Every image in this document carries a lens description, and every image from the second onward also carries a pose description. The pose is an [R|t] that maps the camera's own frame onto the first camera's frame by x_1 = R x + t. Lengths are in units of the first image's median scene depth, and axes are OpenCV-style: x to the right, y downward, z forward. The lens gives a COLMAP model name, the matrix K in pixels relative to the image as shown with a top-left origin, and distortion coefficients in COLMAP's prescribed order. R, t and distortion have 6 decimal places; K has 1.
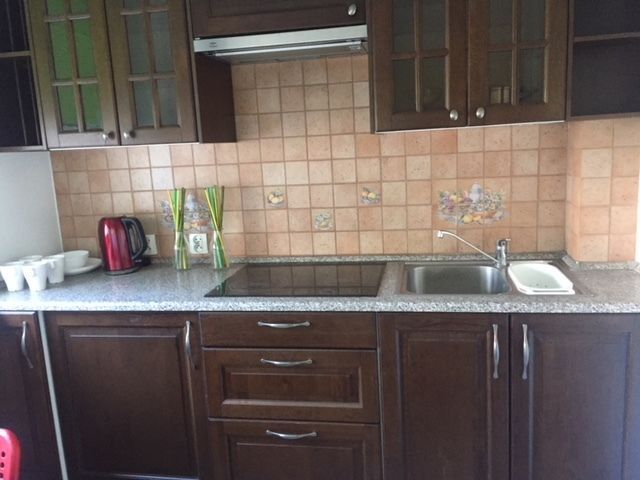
lens RADIAL K [[542.9, 0, 320.0], [0, 542.9, 240.0], [0, 0, 1]] dist [0.082627, -0.095295]
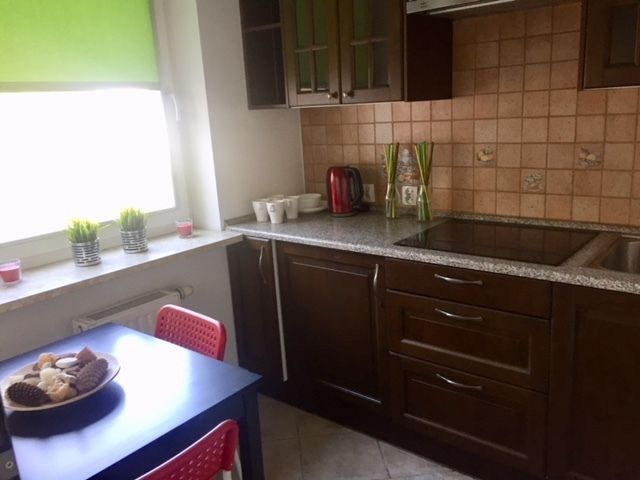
lens RADIAL K [[542.9, 0, 320.0], [0, 542.9, 240.0], [0, 0, 1]] dist [0.082627, -0.095295]
pose [[0.877890, 0.117856, -0.464132, 0.141744], [-0.074358, 0.991034, 0.111004, -0.013755], [0.473054, -0.062937, 0.878783, -0.031737]]
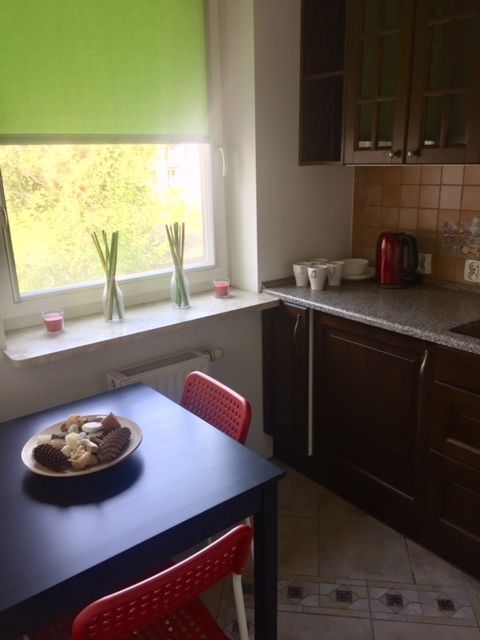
lens RADIAL K [[542.9, 0, 236.4], [0, 542.9, 322.2], [0, 0, 1]] dist [0.082627, -0.095295]
pose [[0.739458, 0.229244, -0.632969, 0.101291], [-0.133241, 0.971472, 0.196184, -0.042857], [0.659886, -0.060732, 0.748907, 0.023553]]
